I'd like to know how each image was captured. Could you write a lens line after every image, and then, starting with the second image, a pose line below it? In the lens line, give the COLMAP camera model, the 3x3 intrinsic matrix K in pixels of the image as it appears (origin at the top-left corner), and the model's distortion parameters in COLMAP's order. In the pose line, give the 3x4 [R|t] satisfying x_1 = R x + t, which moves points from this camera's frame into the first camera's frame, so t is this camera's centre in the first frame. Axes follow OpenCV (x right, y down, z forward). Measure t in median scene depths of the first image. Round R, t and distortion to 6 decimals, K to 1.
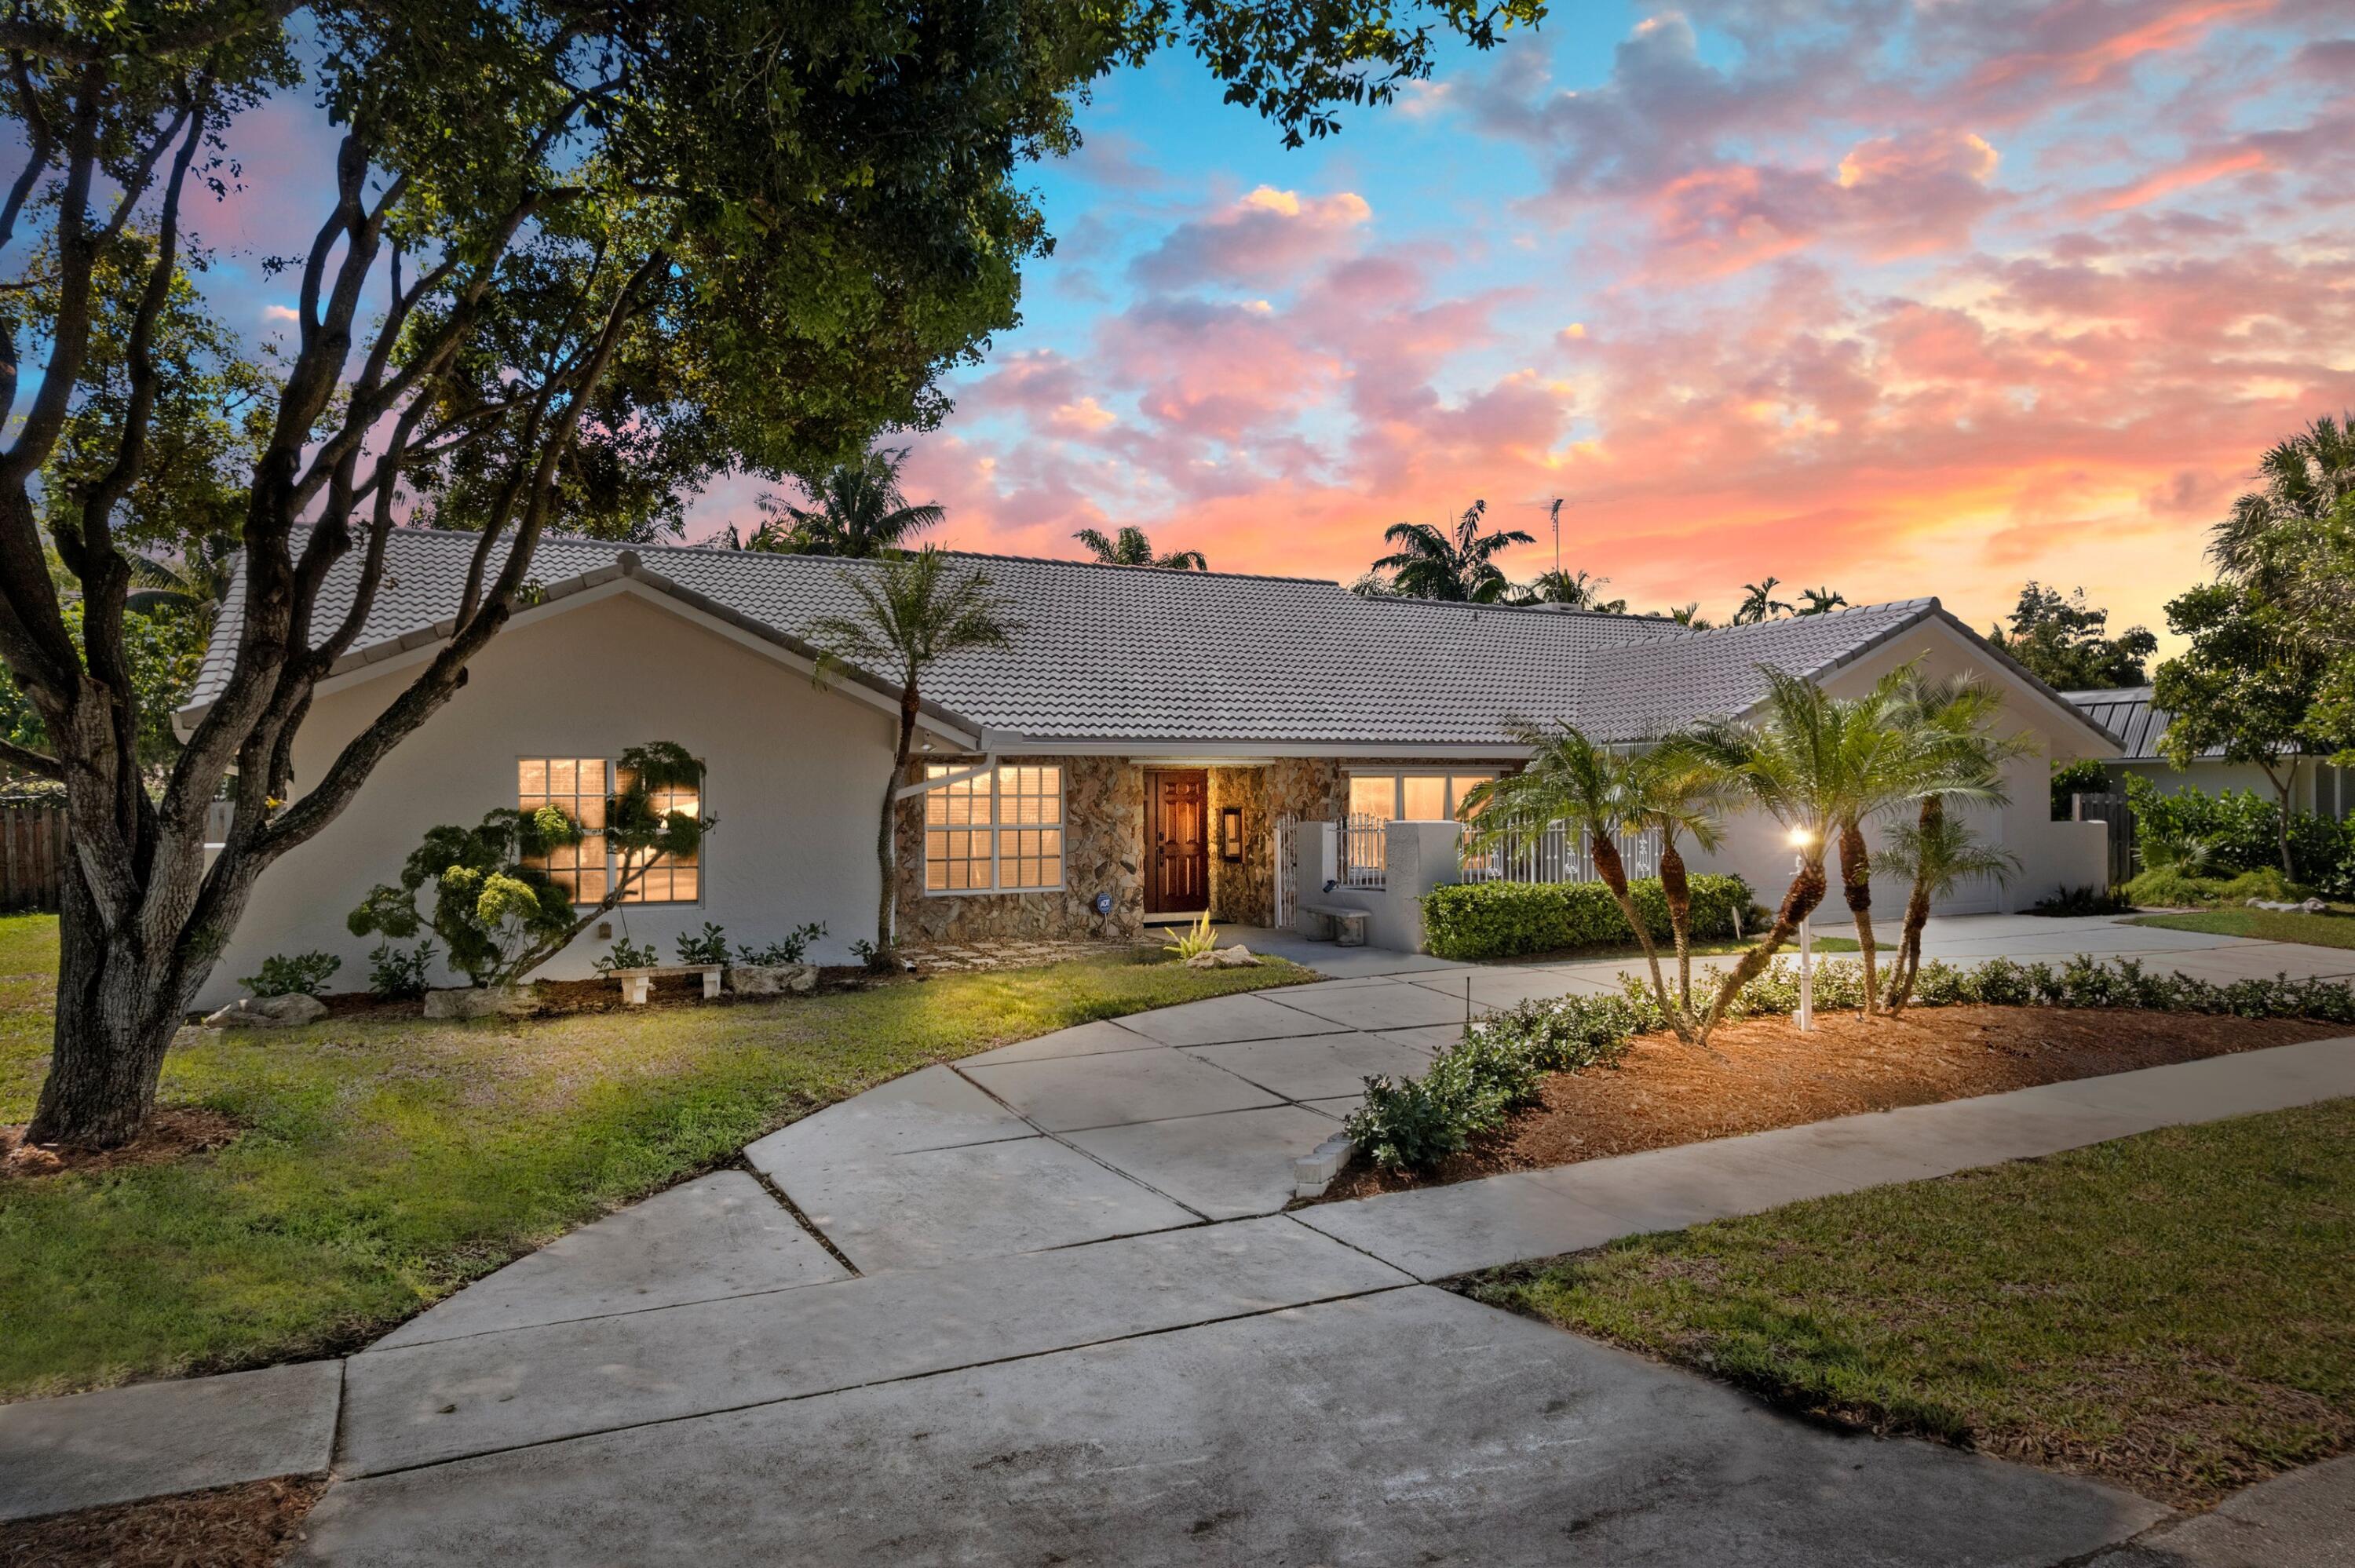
lens RADIAL K [[1508.6, 0, 1177.5], [0, 1508.6, 784.0], [0, 0, 1]] dist [-0.078233, 0.065083]
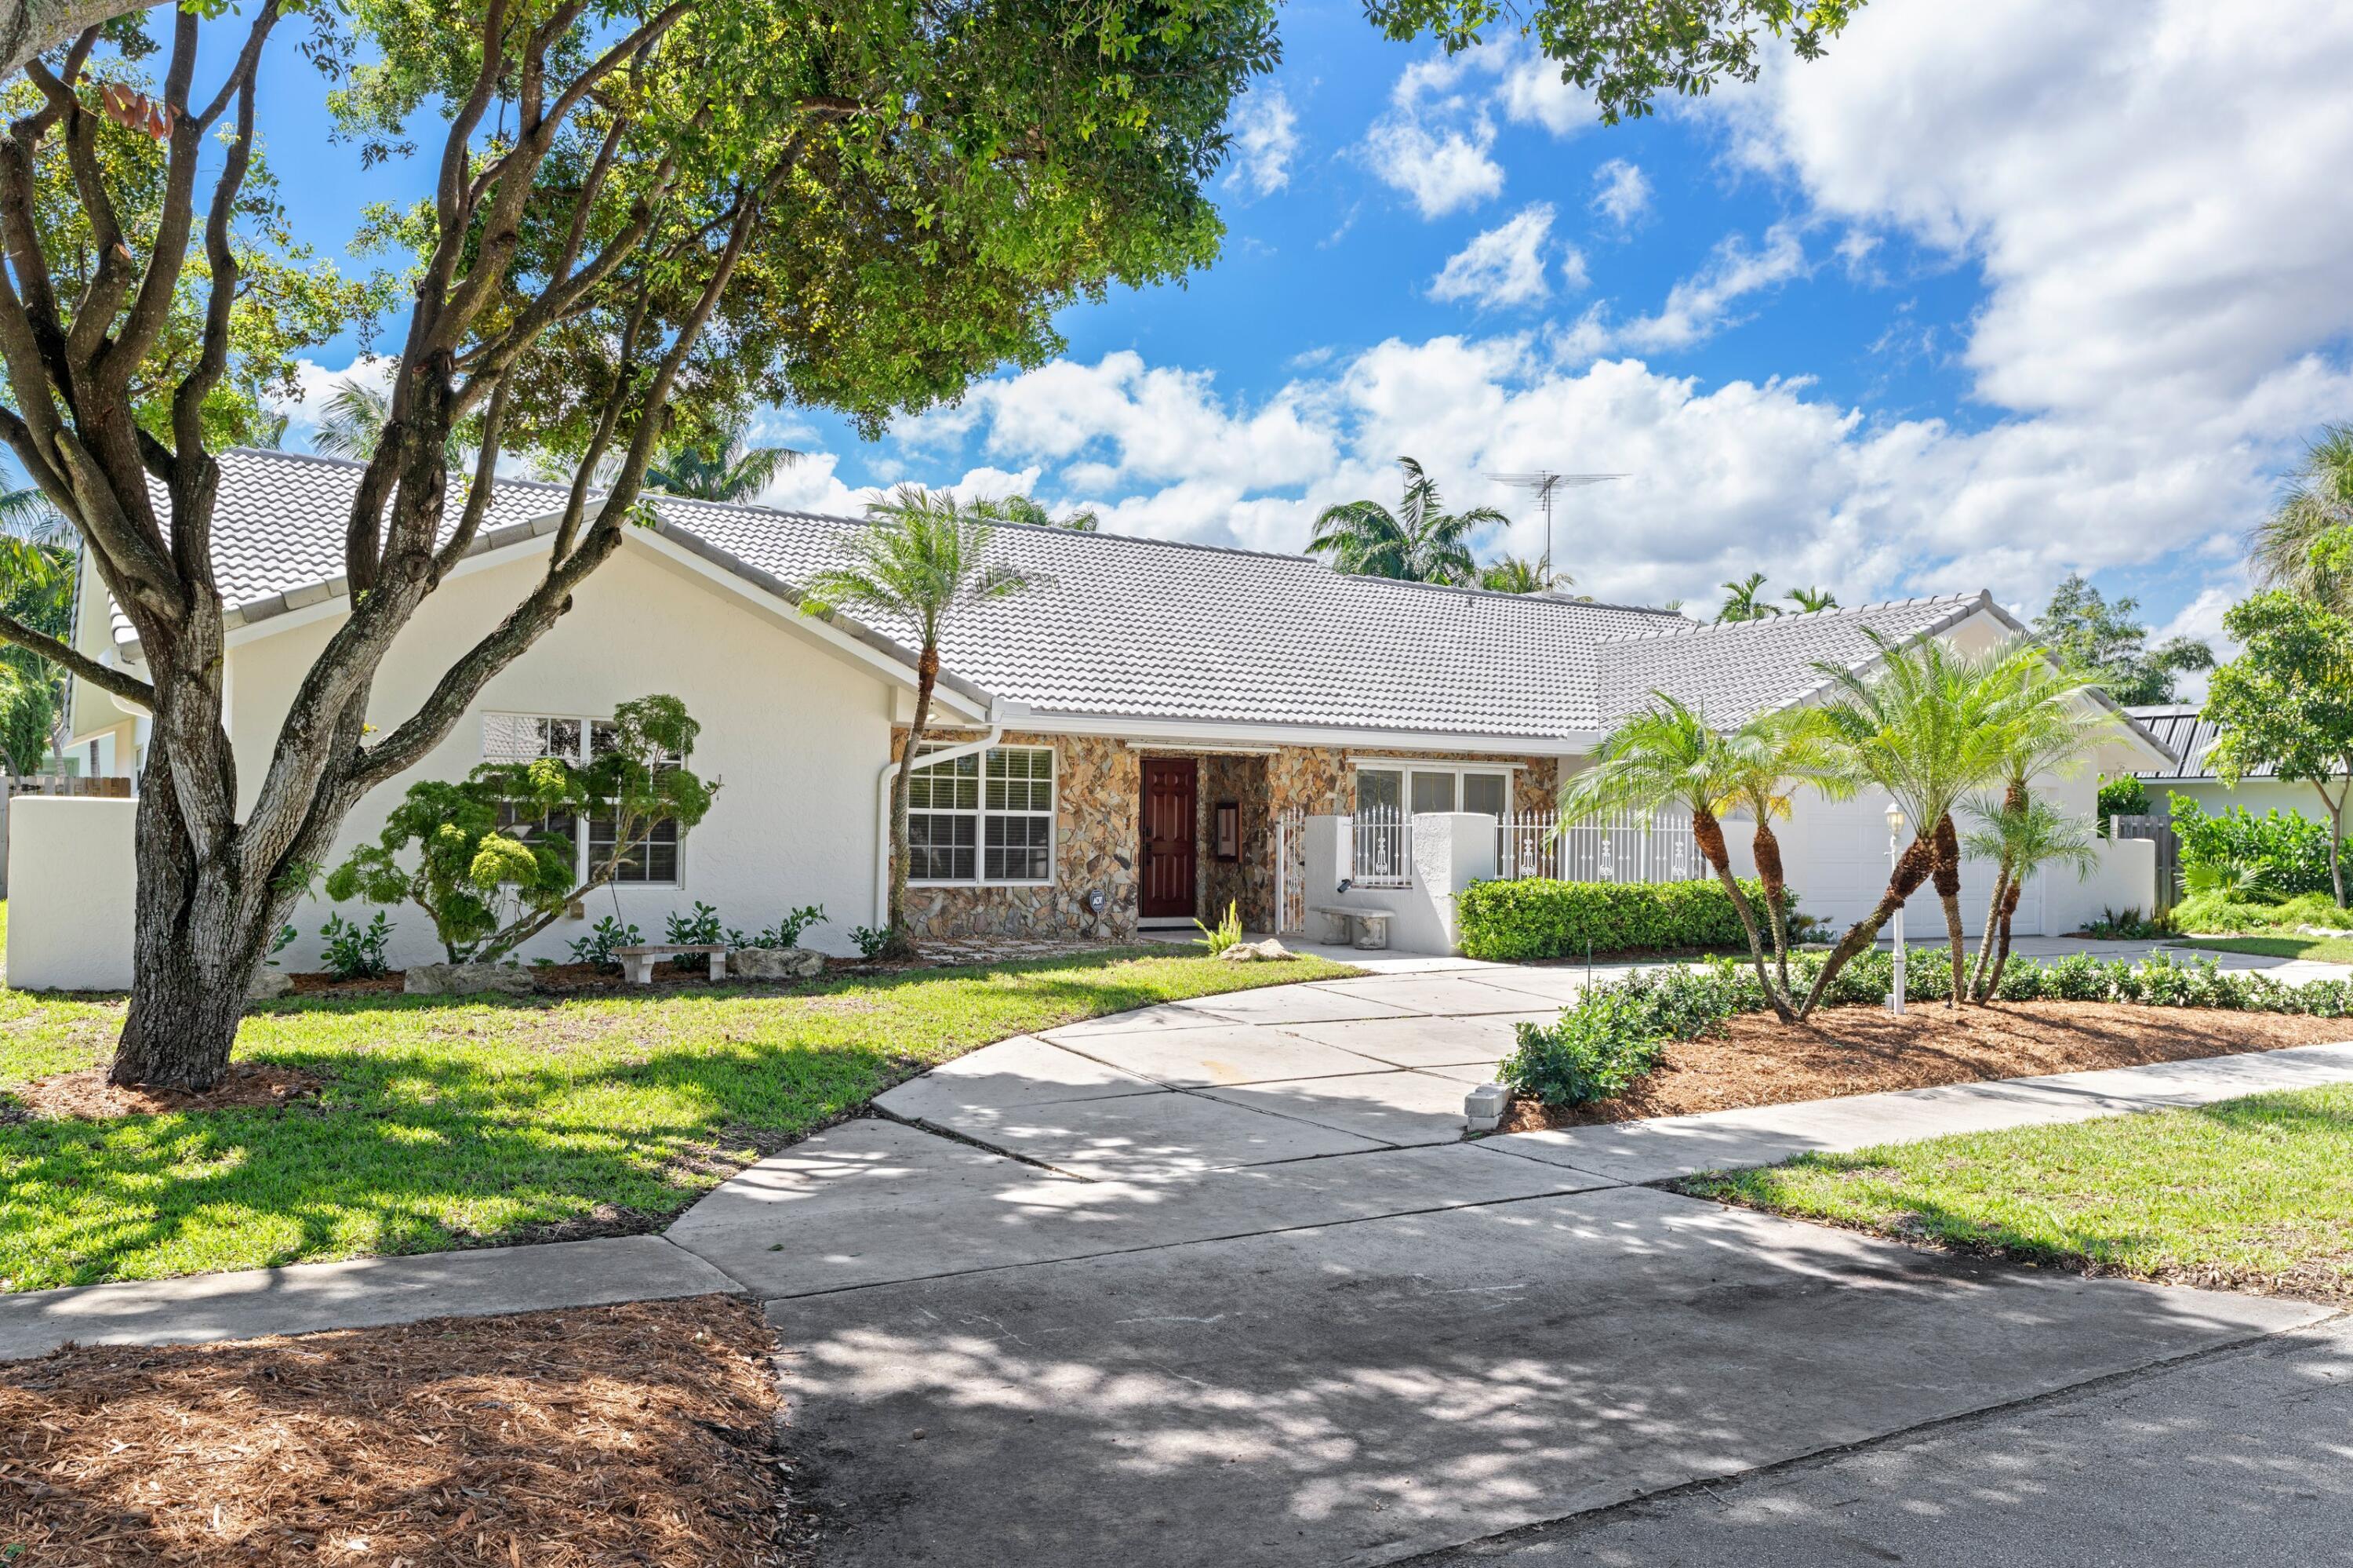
lens RADIAL K [[1834.8, 0, 1182.6], [0, 1834.8, 801.3], [0, 0, 1]] dist [-0.011686, -0.002721]
pose [[0.995225, 0.020452, 0.095439, -0.128140], [-0.019626, 0.999761, -0.009579, 0.036239], [-0.095613, 0.007661, 0.995389, -0.119960]]
